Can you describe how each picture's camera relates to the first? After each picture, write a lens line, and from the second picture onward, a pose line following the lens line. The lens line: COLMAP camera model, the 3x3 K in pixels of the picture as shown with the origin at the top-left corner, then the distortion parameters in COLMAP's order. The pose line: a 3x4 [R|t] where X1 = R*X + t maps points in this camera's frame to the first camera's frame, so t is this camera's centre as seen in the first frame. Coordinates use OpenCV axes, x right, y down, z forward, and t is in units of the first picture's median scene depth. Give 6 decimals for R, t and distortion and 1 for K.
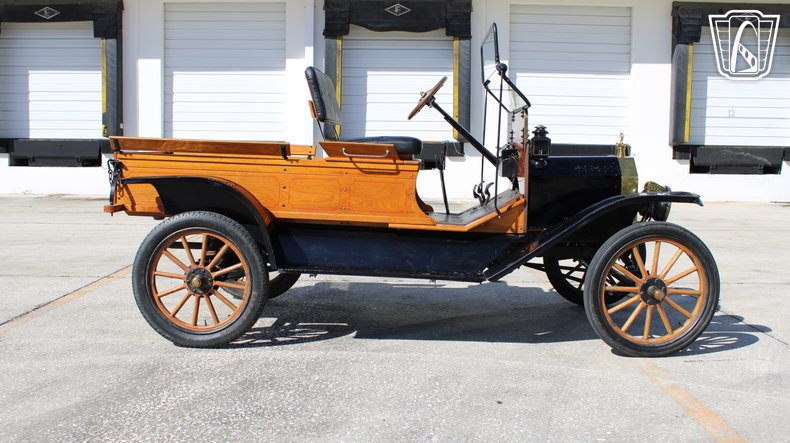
lens RADIAL K [[787.1, 0, 397.0], [0, 787.1, 219.0], [0, 0, 1]] dist [-0.072291, 0.000000]
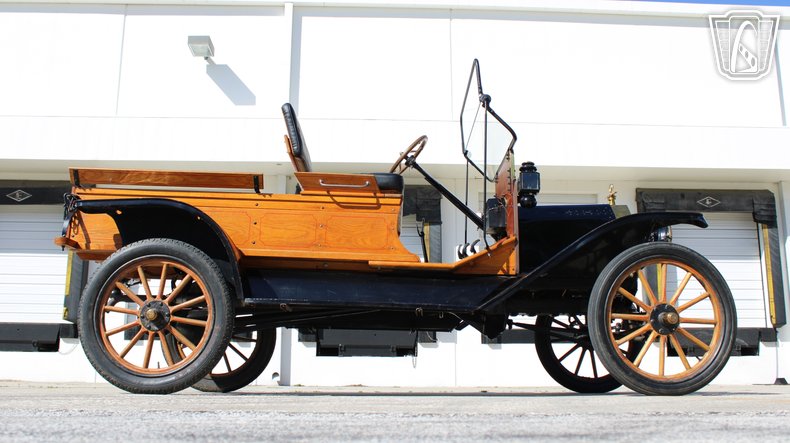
lens RADIAL K [[787.1, 0, 394.4], [0, 787.1, 223.9], [0, 0, 1]] dist [-0.072291, 0.000000]
pose [[0.999280, 0.000679, 0.037925, -0.015482], [0.010297, 0.957438, -0.288456, 0.228596], [-0.036506, 0.288639, 0.956742, 0.114018]]
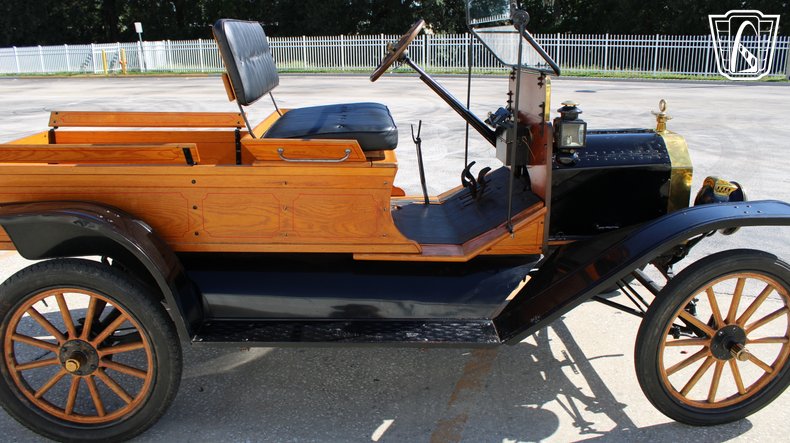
lens RADIAL K [[641.4, 0, 394.6], [0, 641.4, 226.7], [0, 0, 1]] dist [-0.140377, 0.105032]
pose [[0.995991, -0.043863, 0.077963, -0.016998], [0.027904, 0.980388, 0.195094, -0.124721], [-0.084991, -0.192136, 0.977681, 0.458235]]
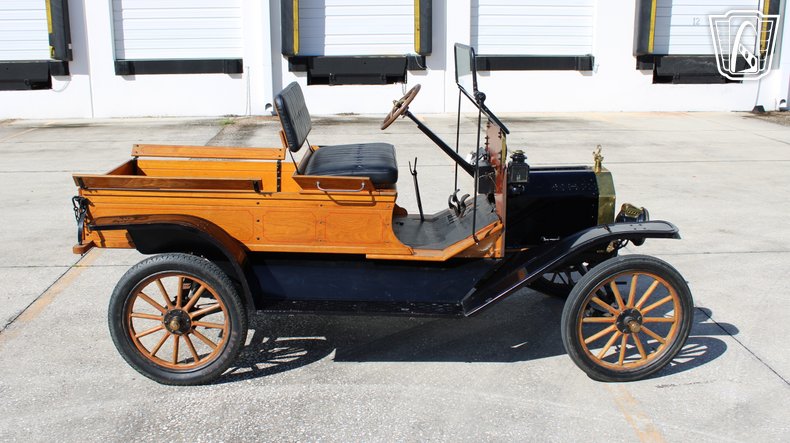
lens RADIAL K [[787.1, 0, 394.6], [0, 787.1, 216.6], [0, 0, 1]] dist [-0.072291, 0.000000]
pose [[0.998522, -0.026993, 0.047179, -0.020100], [0.019423, 0.987862, 0.154116, -0.192897], [-0.050766, -0.152971, 0.986926, 0.029215]]
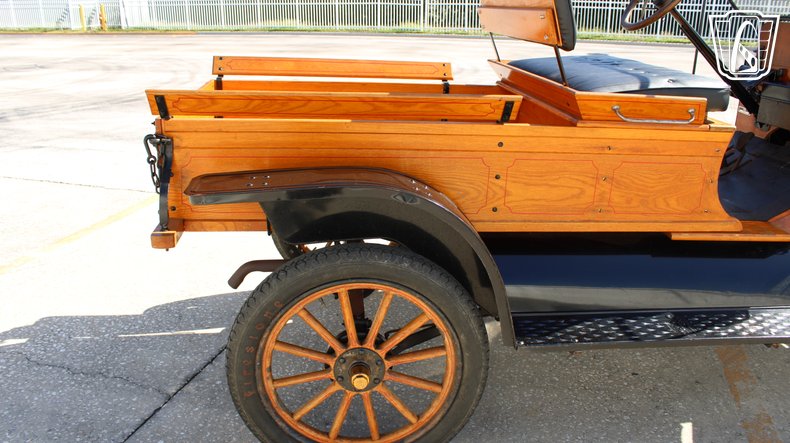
lens RADIAL K [[641.4, 0, 396.8], [0, 641.4, 228.1], [0, 0, 1]] dist [-0.140377, 0.105032]
pose [[0.990230, -0.050903, 0.129823, -0.269375], [0.016397, 0.967038, 0.254103, -0.117852], [-0.138479, -0.249491, 0.958425, 0.588897]]
